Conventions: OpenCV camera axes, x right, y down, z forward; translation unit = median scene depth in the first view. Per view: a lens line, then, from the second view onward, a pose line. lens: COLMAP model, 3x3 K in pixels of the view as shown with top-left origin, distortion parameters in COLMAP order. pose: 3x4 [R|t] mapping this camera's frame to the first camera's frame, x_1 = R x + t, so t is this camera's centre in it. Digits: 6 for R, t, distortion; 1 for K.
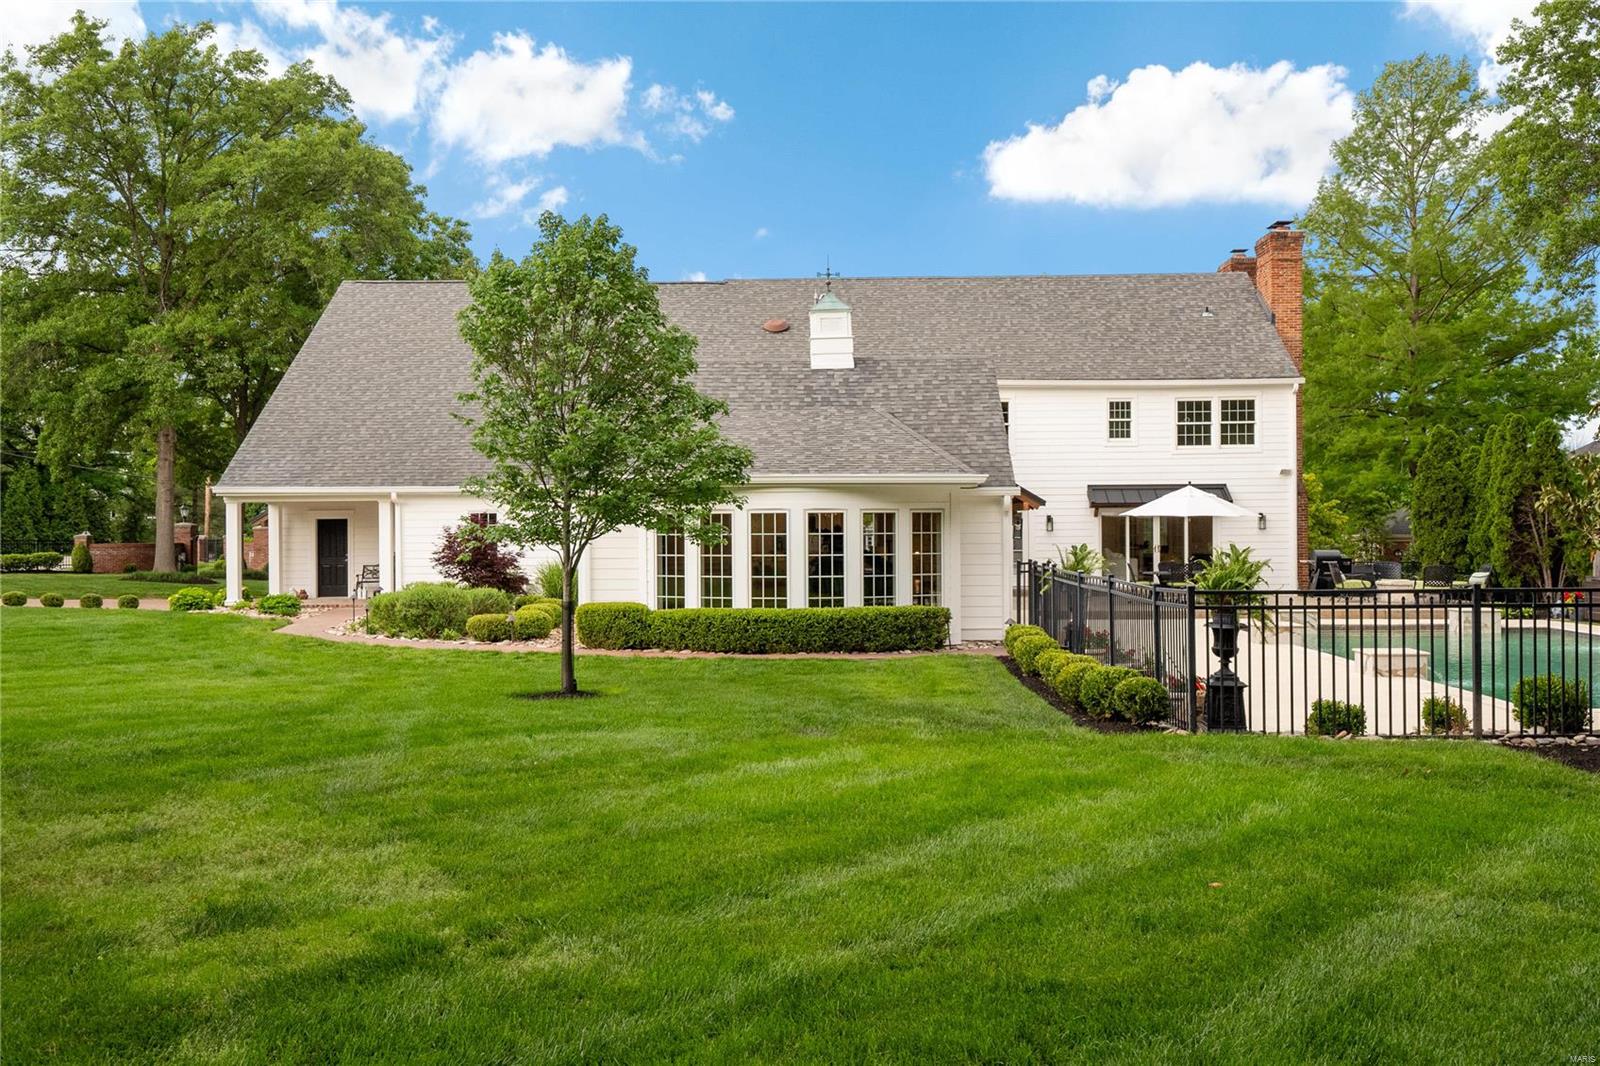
lens RADIAL K [[1761.9, 0, 762.6], [0, 1761.9, 493.3], [0, 0, 1]] dist [0.020746, 0.000000]
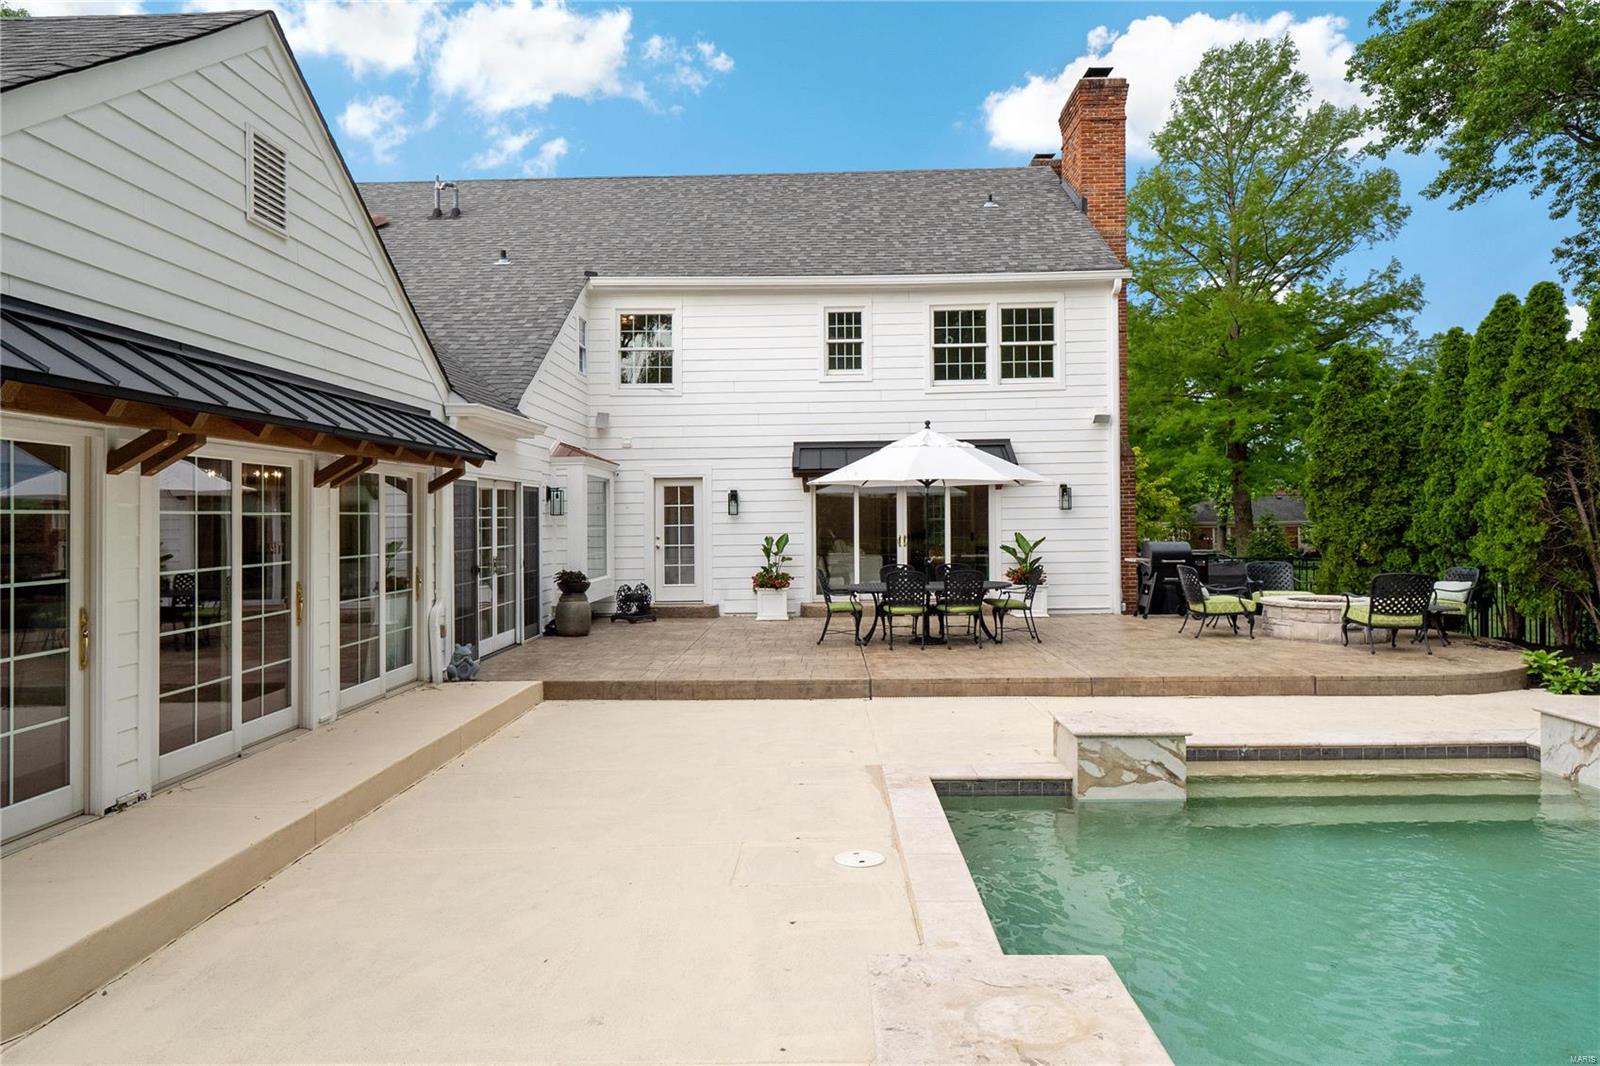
lens RADIAL K [[1001.4, 0, 798.3], [0, 1001.4, 506.9], [0, 0, 1]] dist [0.005004, 0.003619]
pose [[0.999886, -0.006310, -0.013715, 0.190359], [0.006374, 0.999969, 0.004650, 0.017219], [0.013686, -0.004737, 0.999895, 0.633453]]
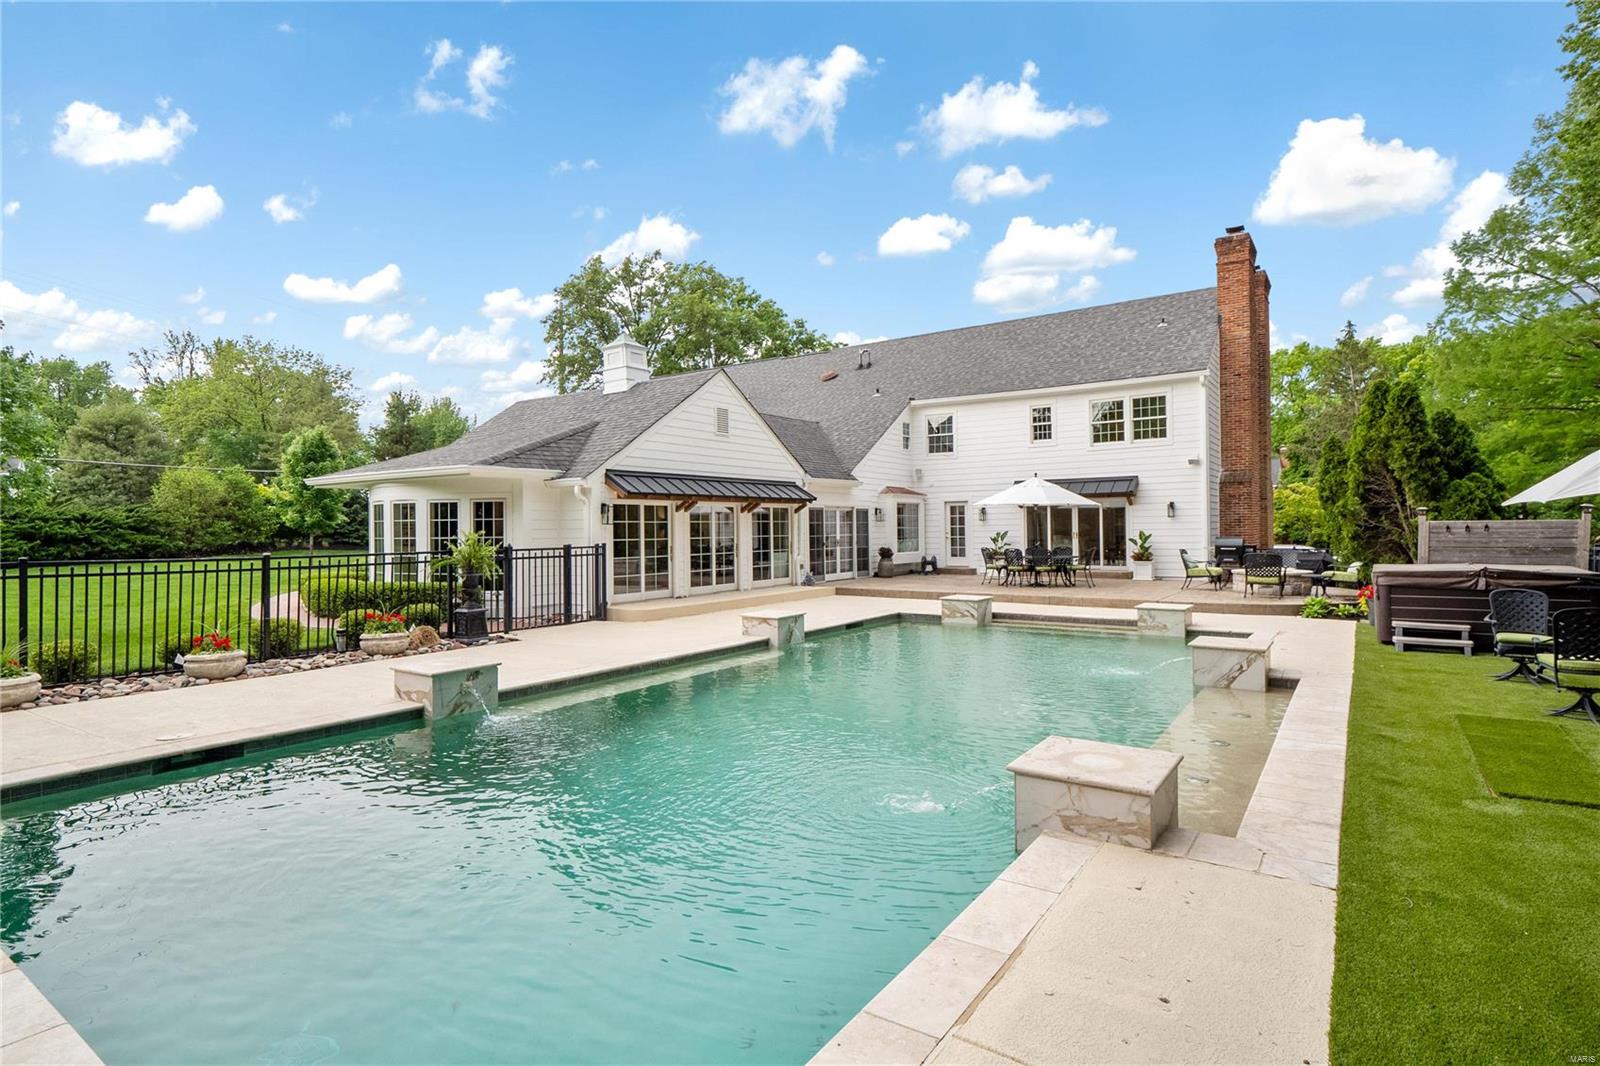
lens RADIAL K [[842.2, 0, 798.7], [0, 842.2, 537.0], [0, 0, 1]] dist [-0.003187, 0.001962]
pose [[0.820178, 0.002493, -0.572103, 0.388039], [0.015993, 0.999500, 0.027283, 0.015001], [0.571884, -0.031527, 0.819728, 0.453394]]
